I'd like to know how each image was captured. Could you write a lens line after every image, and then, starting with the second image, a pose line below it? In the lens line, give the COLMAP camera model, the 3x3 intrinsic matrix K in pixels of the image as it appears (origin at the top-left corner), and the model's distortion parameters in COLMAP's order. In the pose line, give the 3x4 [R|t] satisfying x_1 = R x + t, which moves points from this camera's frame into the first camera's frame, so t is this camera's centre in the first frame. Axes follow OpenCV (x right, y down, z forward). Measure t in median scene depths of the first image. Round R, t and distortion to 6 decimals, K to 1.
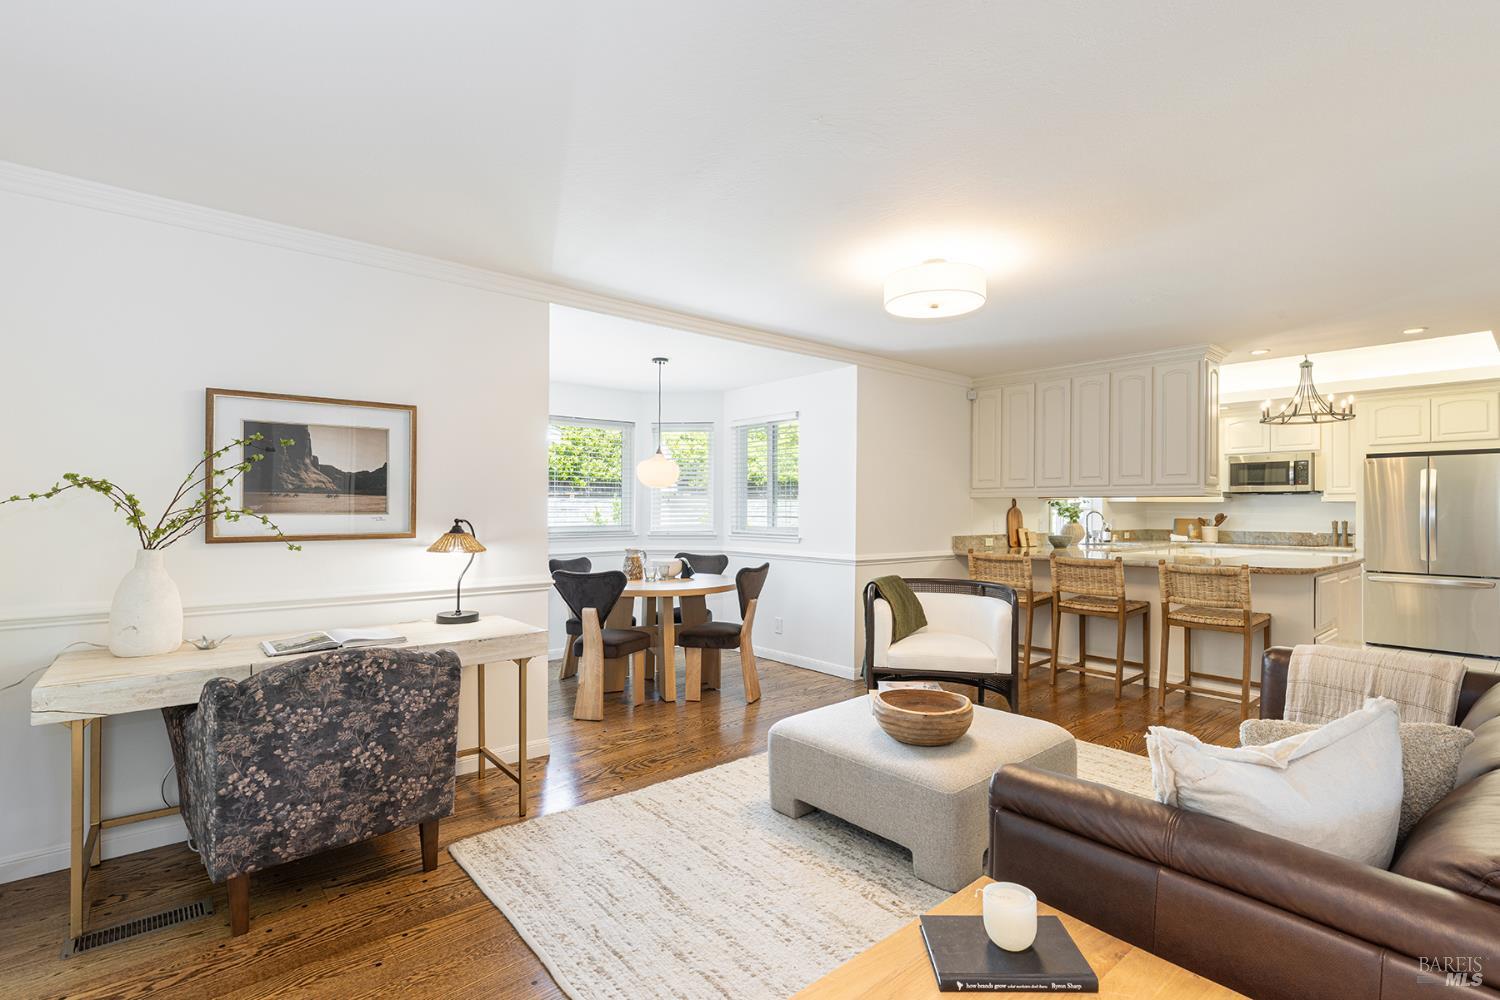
lens RADIAL K [[705.2, 0, 762.3], [0, 705.2, 507.9], [0, 0, 1]] dist [-0.001203, 0.001809]
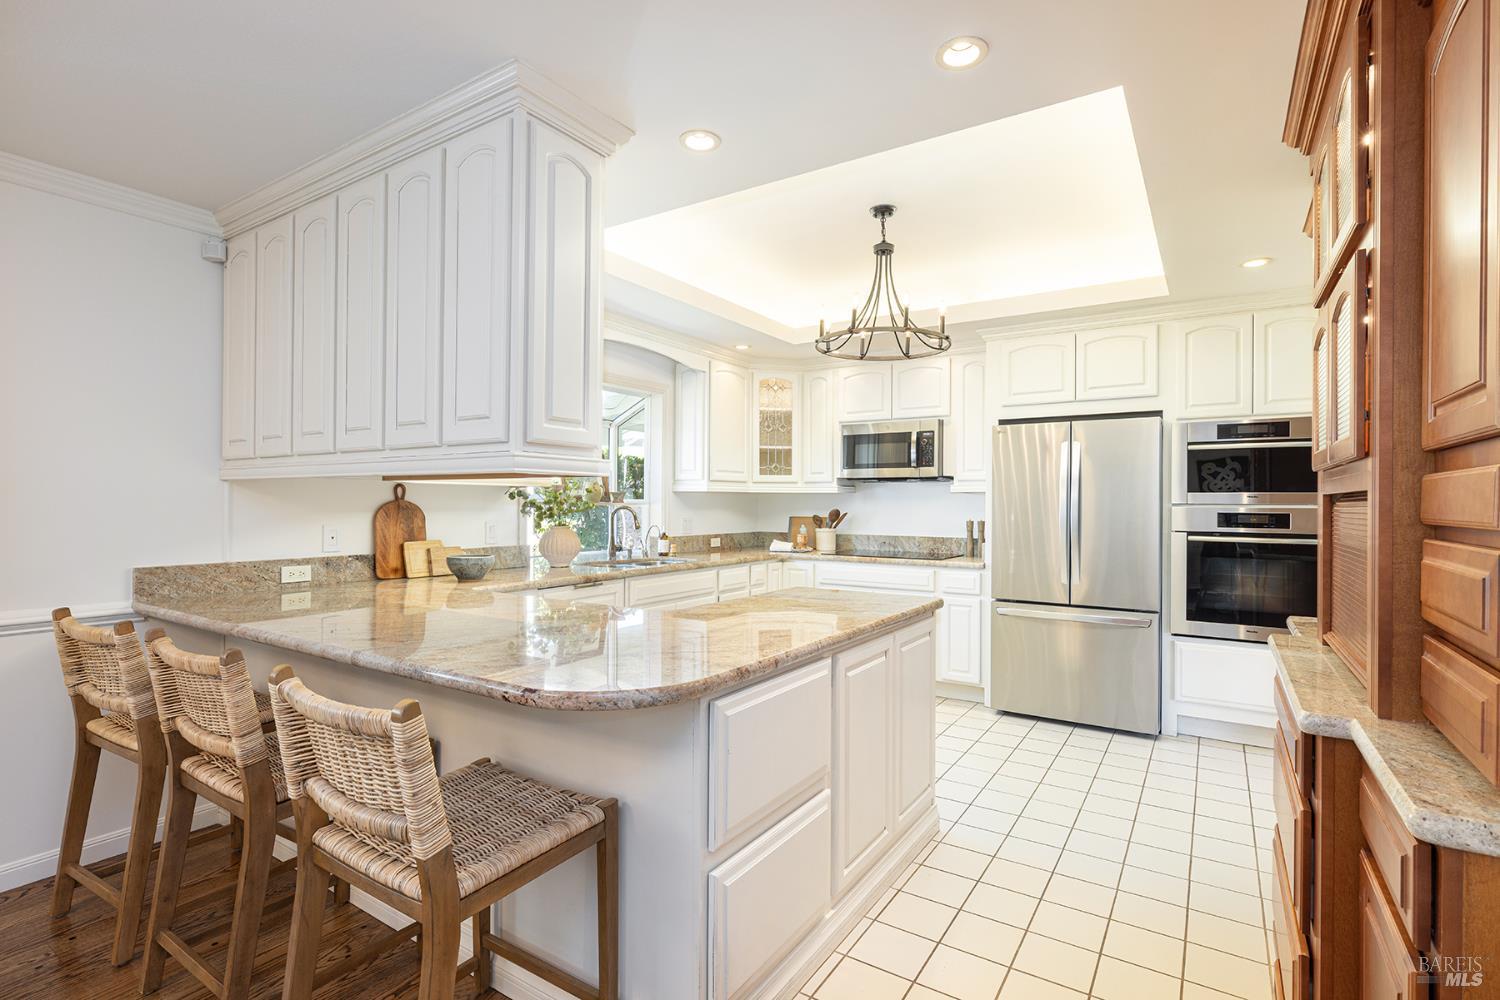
lens RADIAL K [[705.2, 0, 764.4], [0, 705.2, 500.0], [0, 0, 1]] dist [-0.001203, 0.001809]
pose [[0.960077, 0.000442, 0.279736, 0.433692], [-0.000537, 1.000000, 0.000262, -0.001541], [-0.279736, -0.000402, 0.960077, 0.402649]]
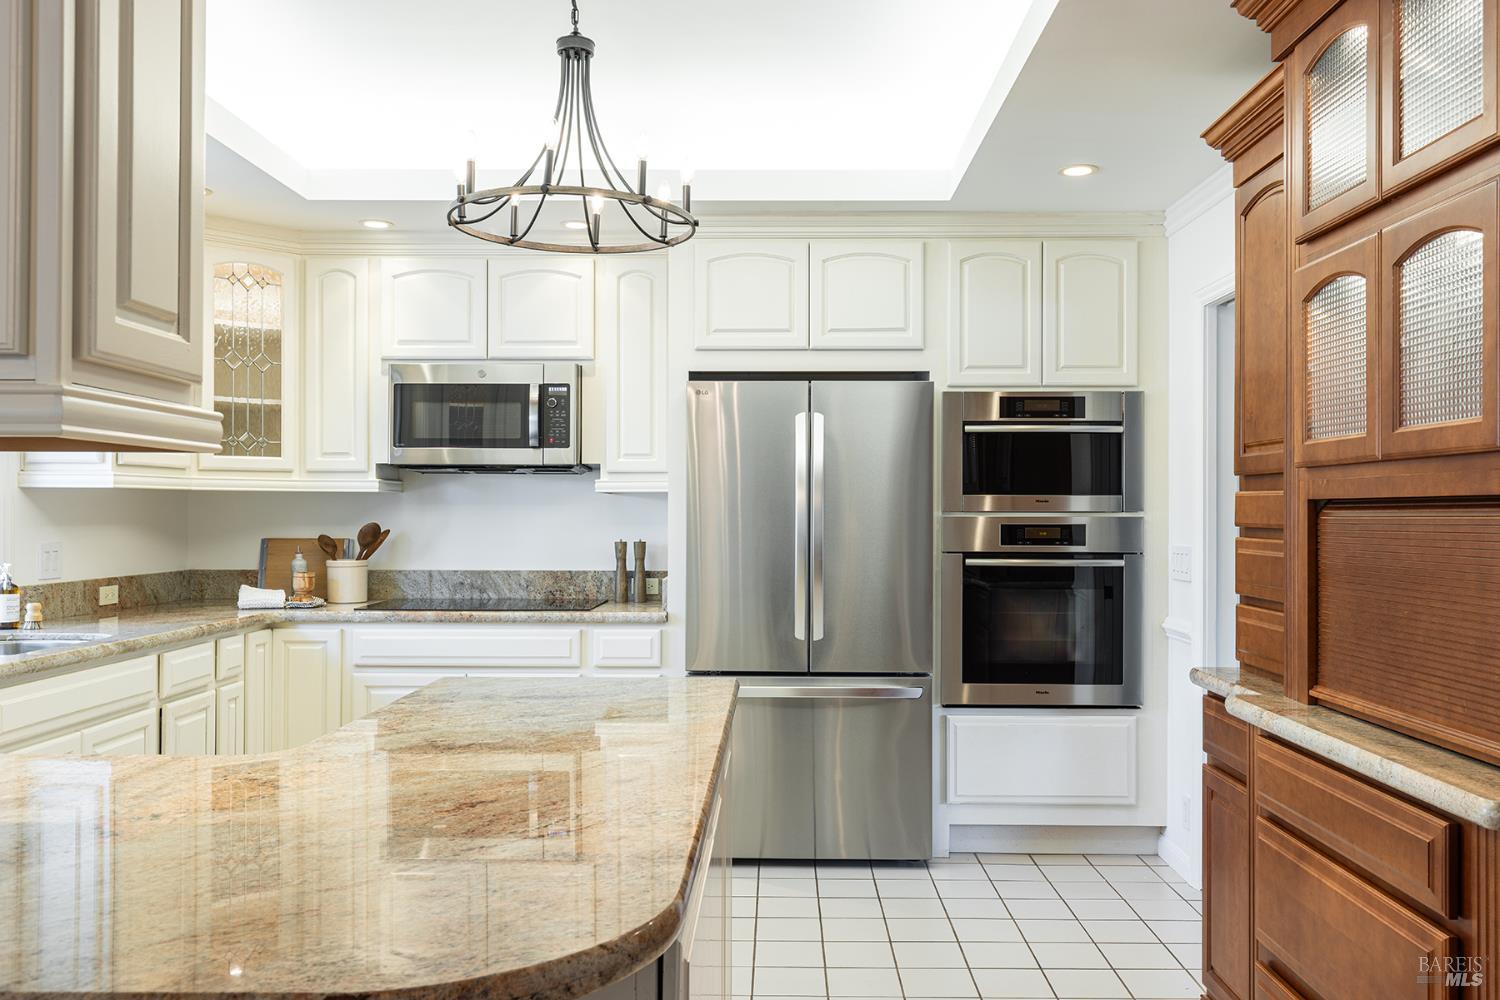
lens RADIAL K [[1207.9, 0, 756.2], [0, 1207.9, 500.5], [0, 0, 1]] dist [0.005514, 0.000536]
pose [[0.672683, 0.002936, 0.739925, 0.359809], [-0.000448, 0.999994, -0.003561, -0.001997], [-0.739931, 0.002064, 0.672680, 0.487037]]
